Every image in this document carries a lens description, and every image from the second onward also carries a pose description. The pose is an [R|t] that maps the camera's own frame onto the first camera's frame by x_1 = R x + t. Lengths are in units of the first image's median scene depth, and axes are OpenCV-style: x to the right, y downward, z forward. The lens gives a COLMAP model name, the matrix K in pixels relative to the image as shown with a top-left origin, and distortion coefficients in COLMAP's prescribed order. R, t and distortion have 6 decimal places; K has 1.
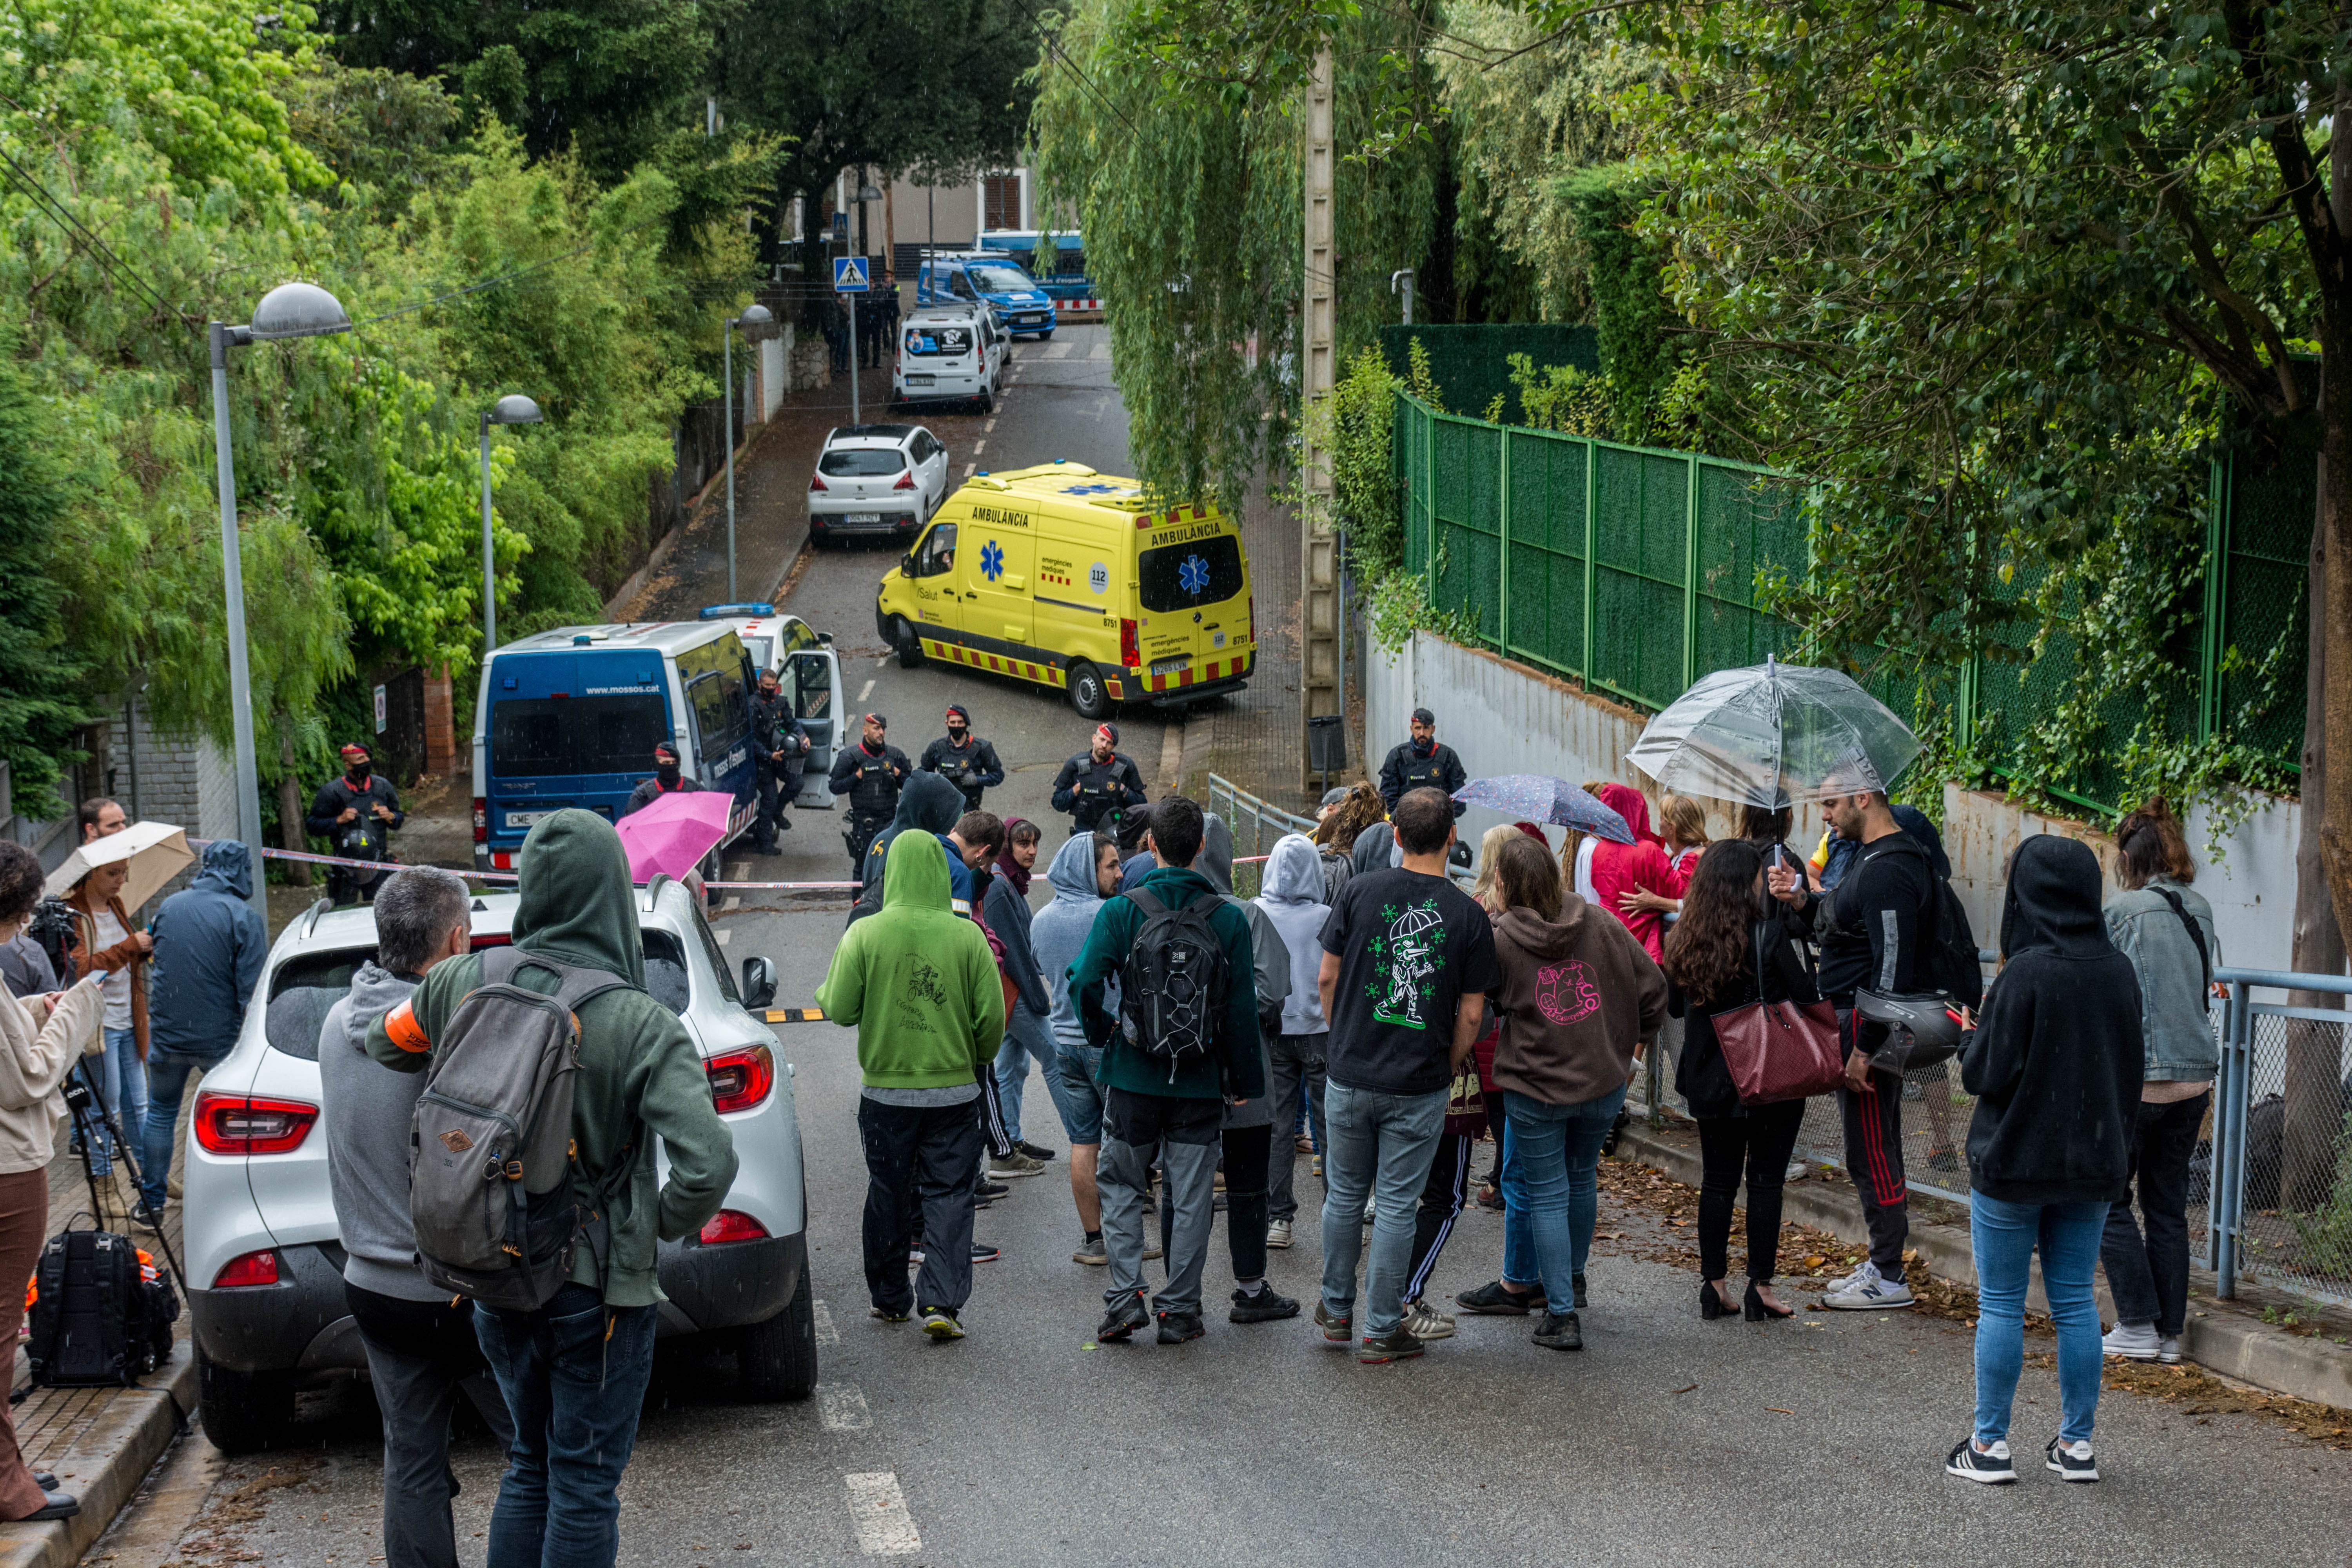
lens RADIAL K [[3260.4, 0, 1175.2], [0, 3260.4, 794.1], [0, 0, 1]] dist [-0.006734, 0.000000]
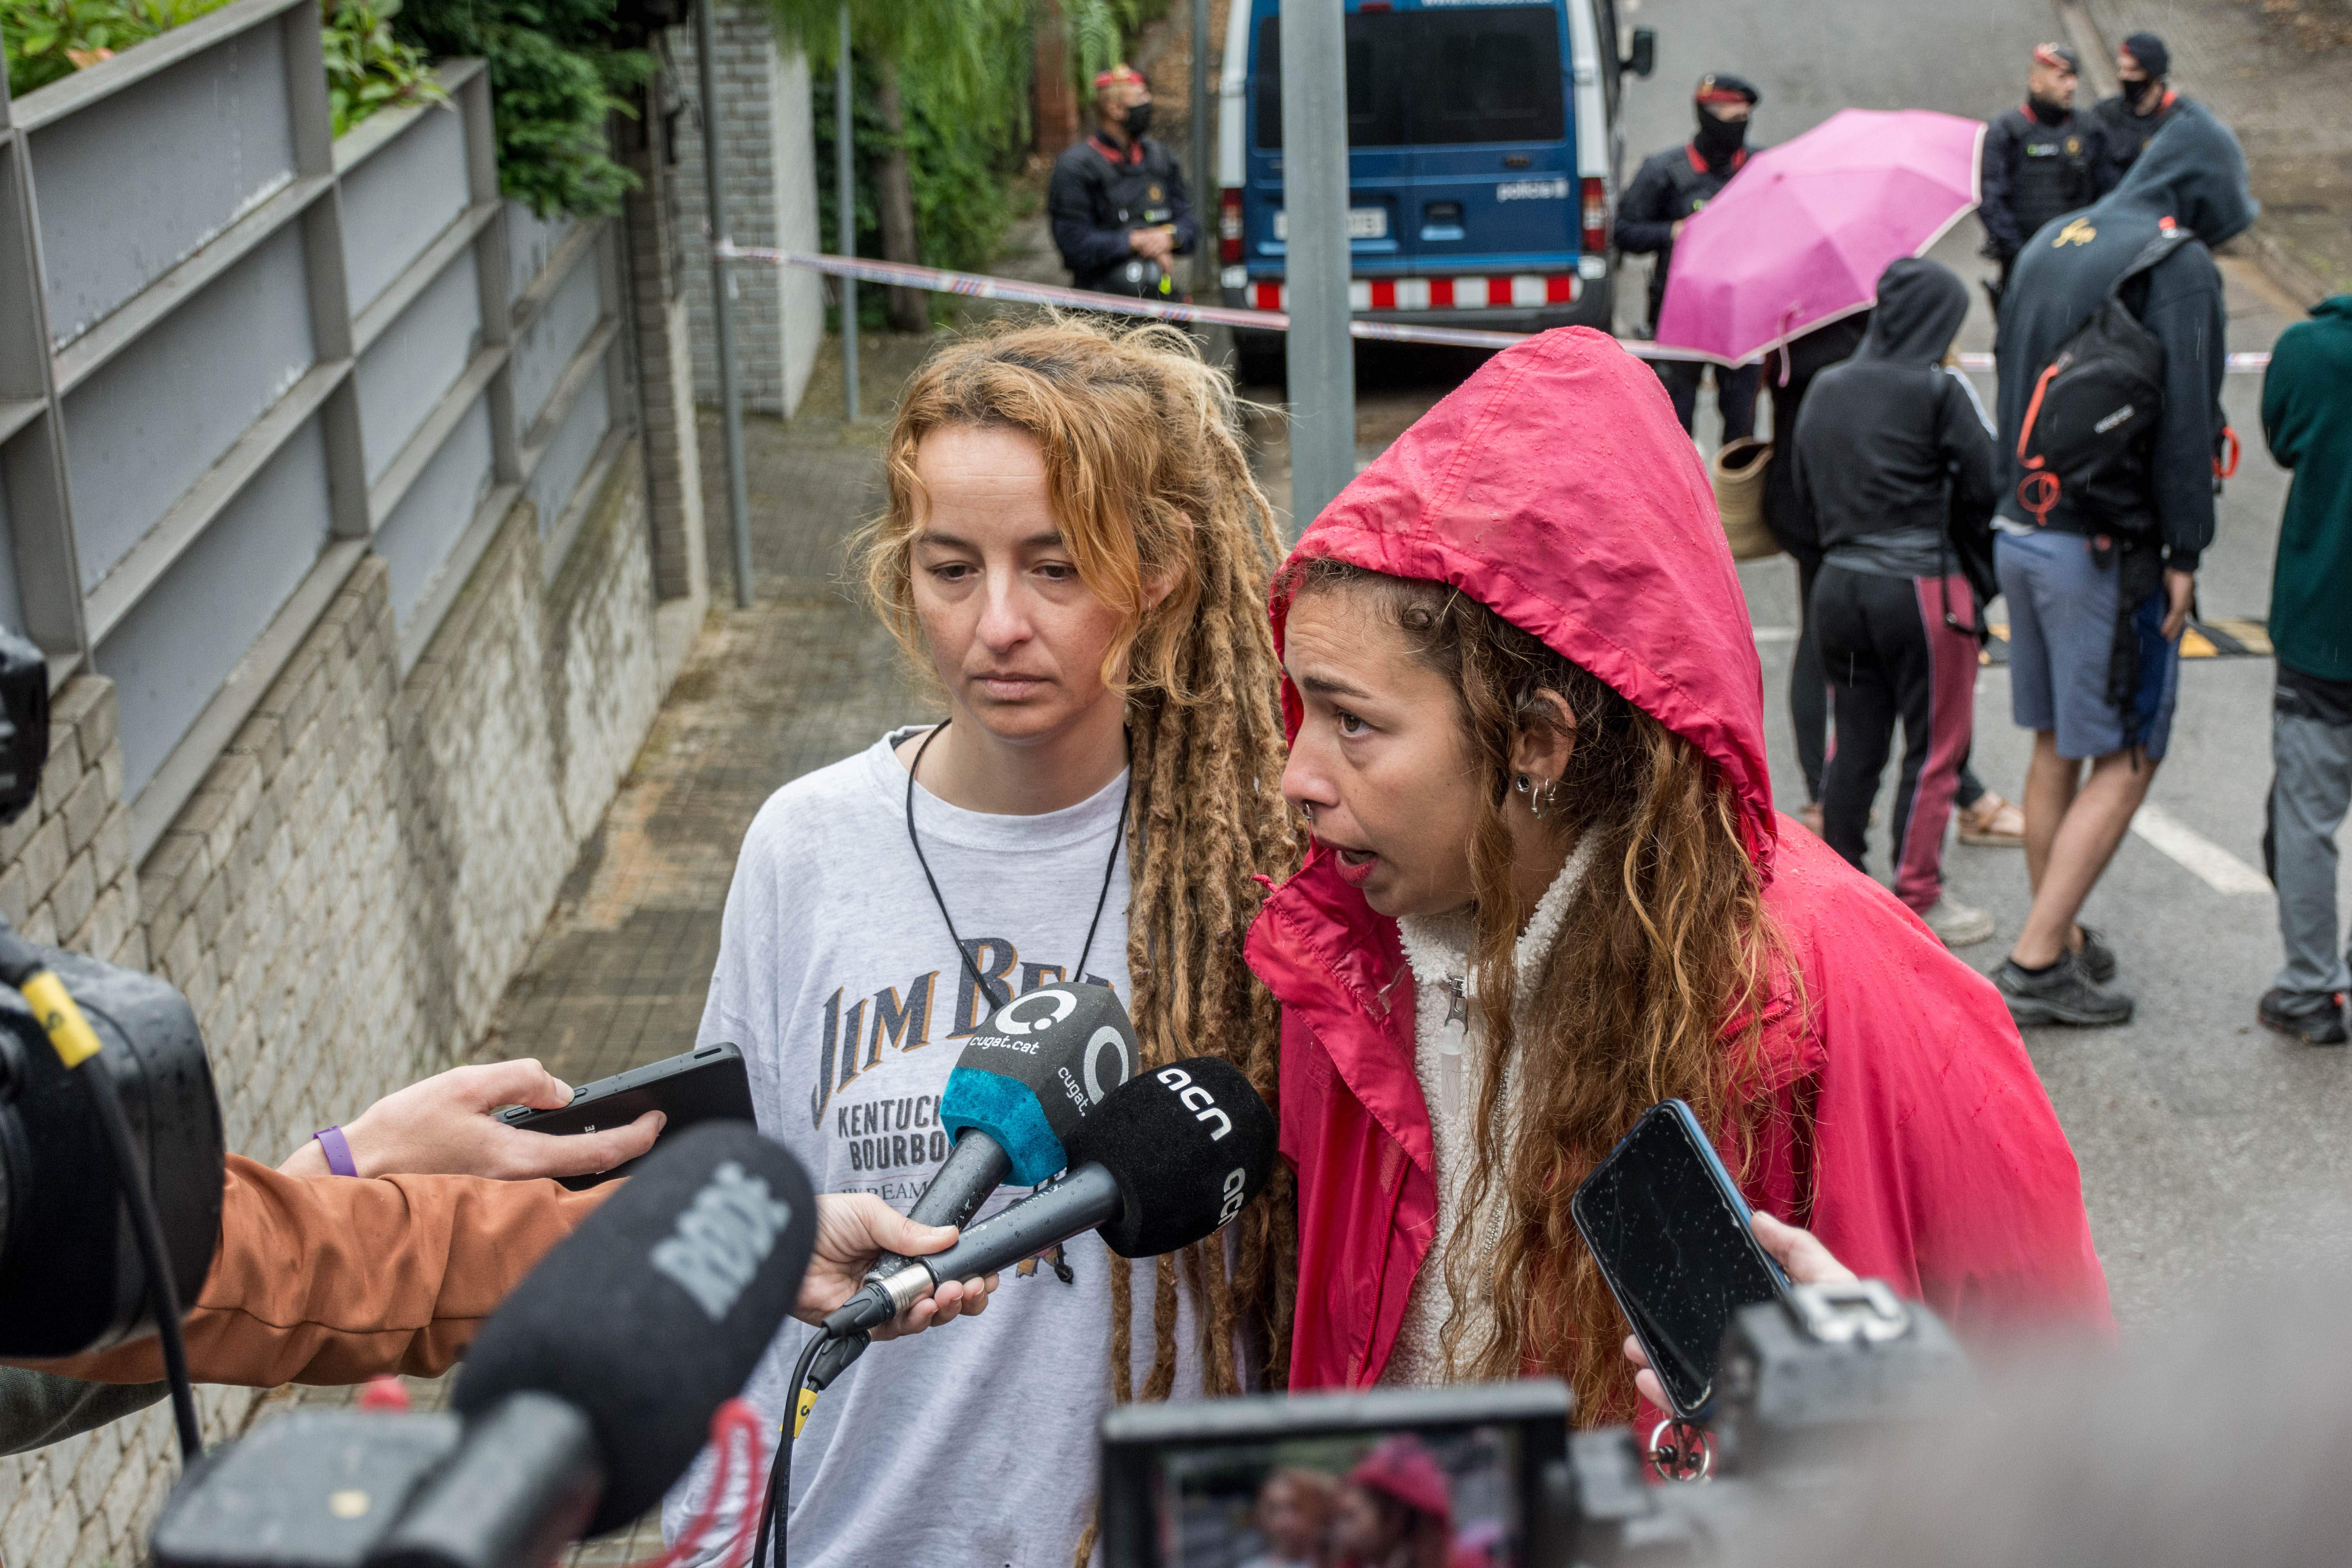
lens RADIAL K [[3412.5, 0, 1166.9], [0, 3412.5, 781.4], [0, 0, 1]] dist [-0.001281, 0.000000]
pose [[0.991630, 0.030617, -0.125428, -0.123087], [-0.009311, 0.985904, 0.167050, 0.003444], [0.128775, -0.164484, 0.977938, 0.328026]]
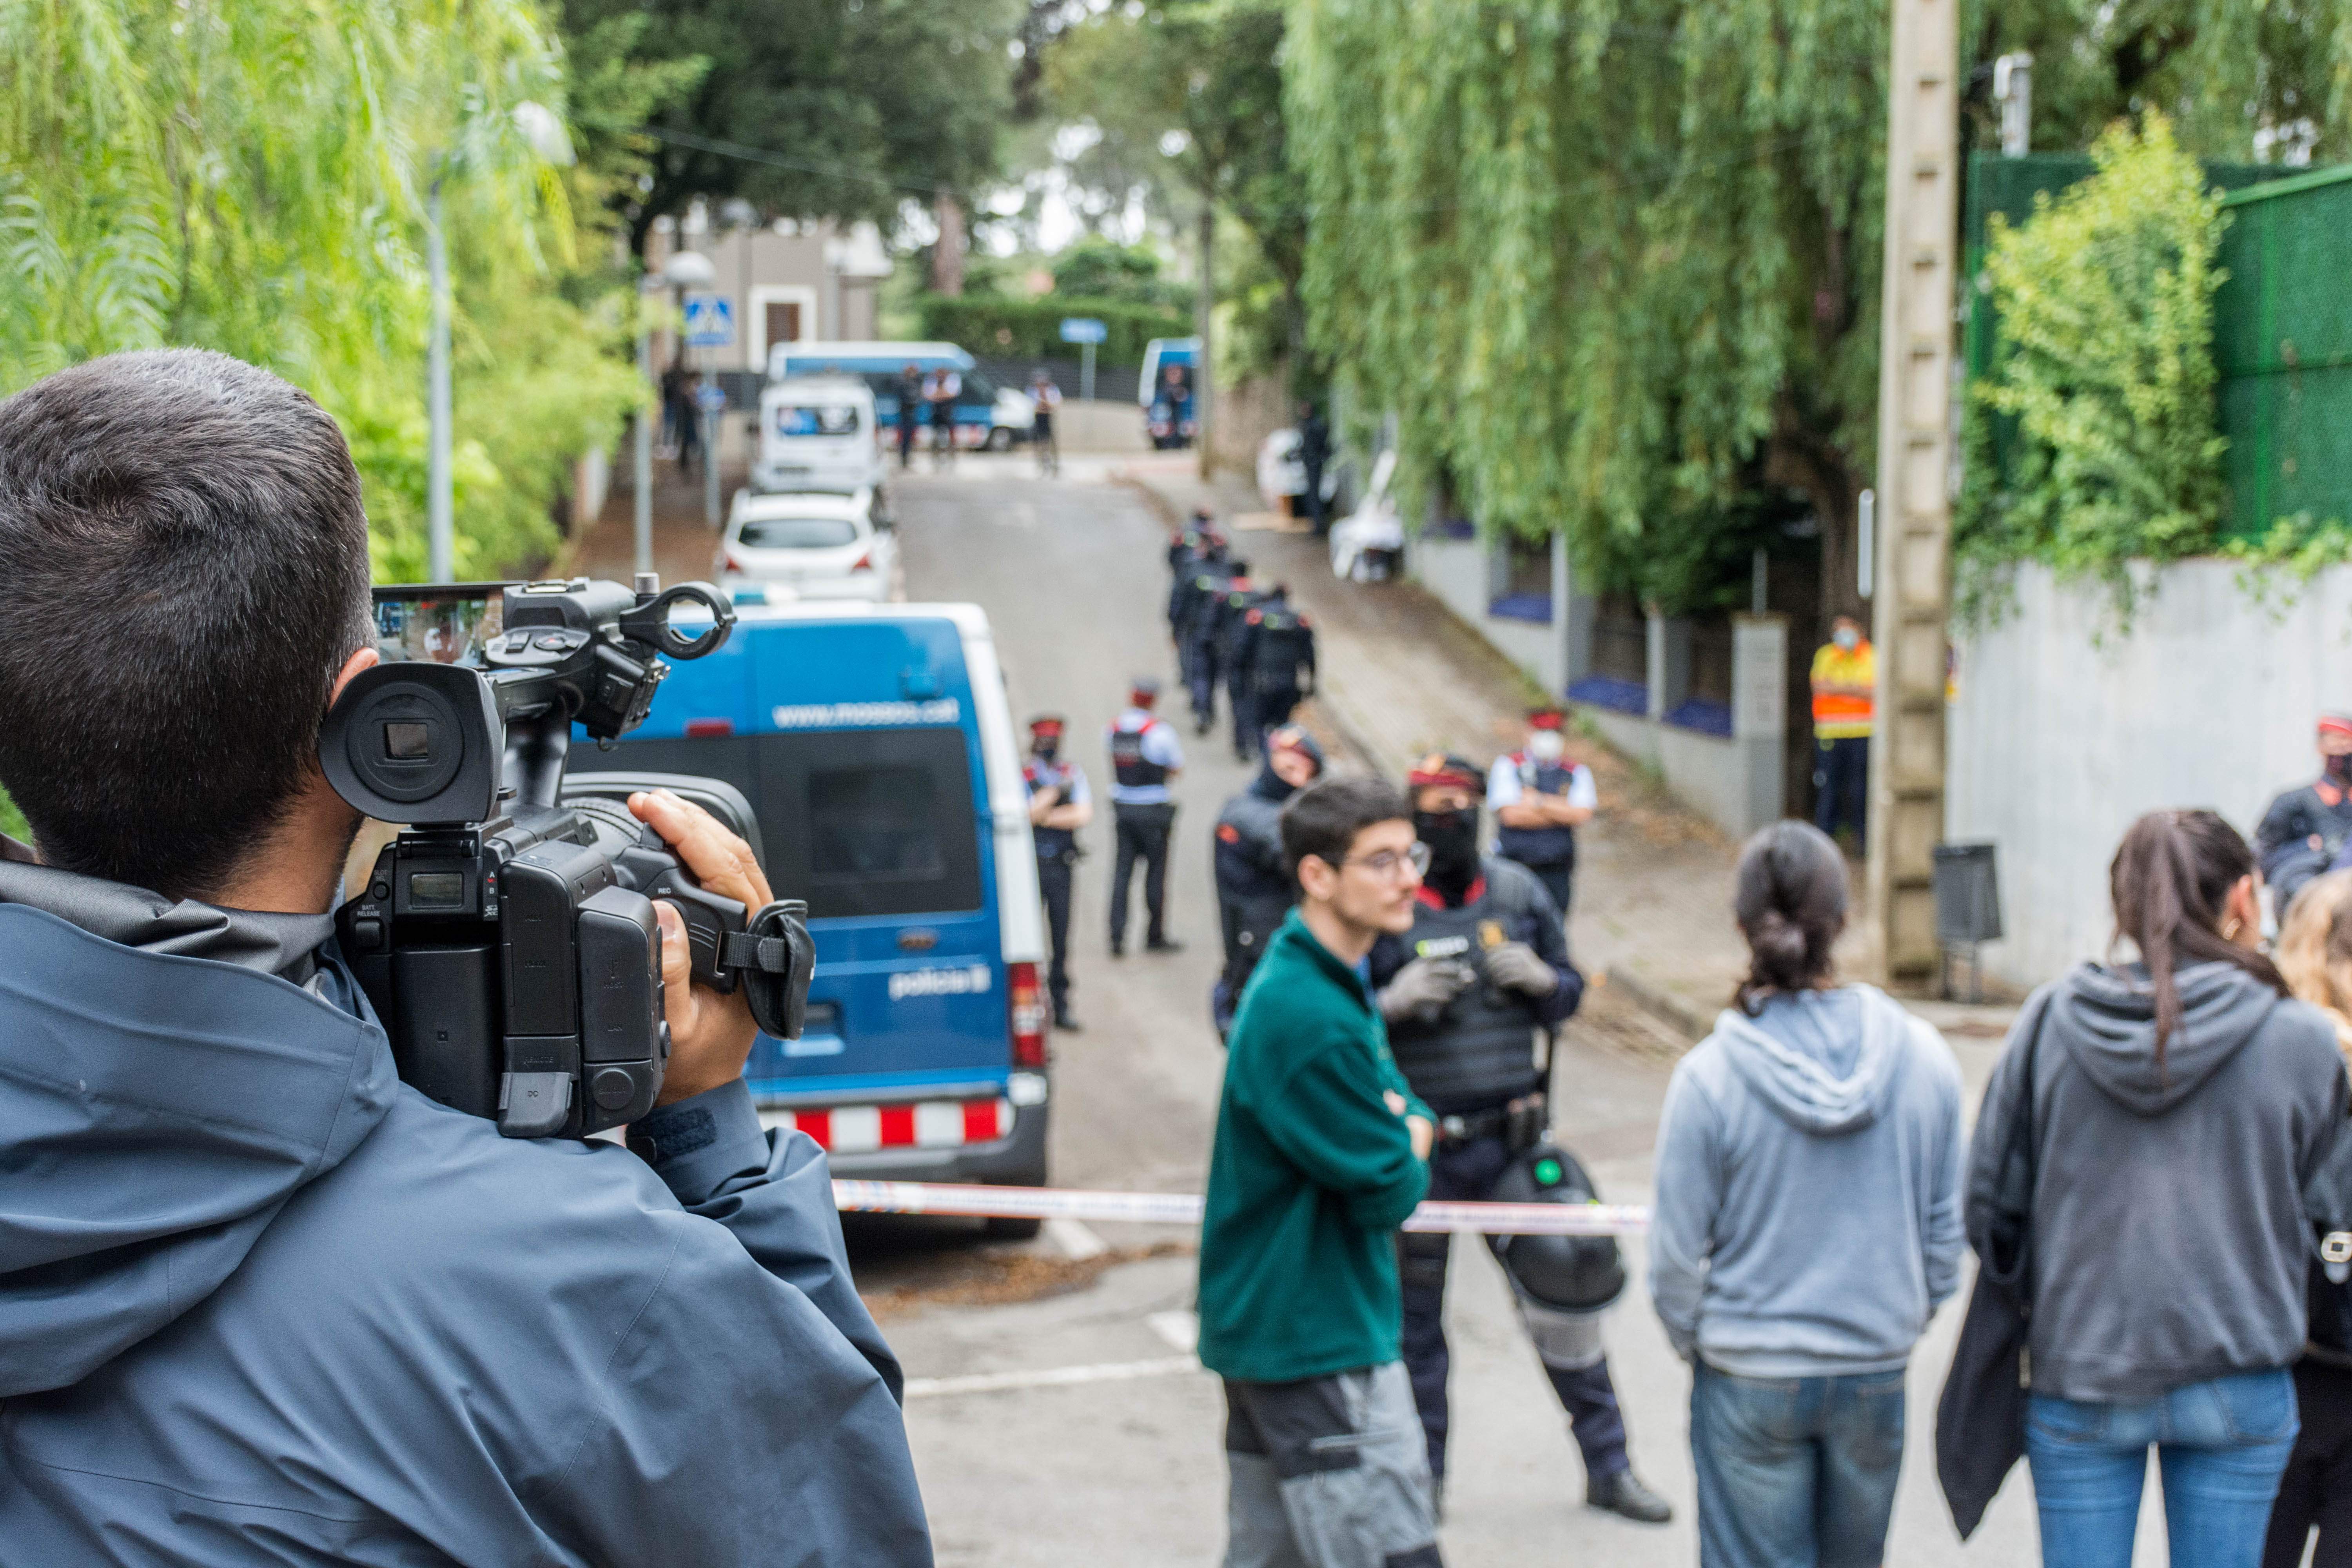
lens RADIAL K [[3308.4, 0, 1177.6], [0, 3308.4, 790.4], [0, 0, 1]] dist [-0.044058, 0.000000]
pose [[0.993537, -0.004248, 0.113425, -0.150162], [0.013162, 0.996870, -0.077953, 0.008383], [-0.112739, 0.078942, 0.990484, 0.500313]]
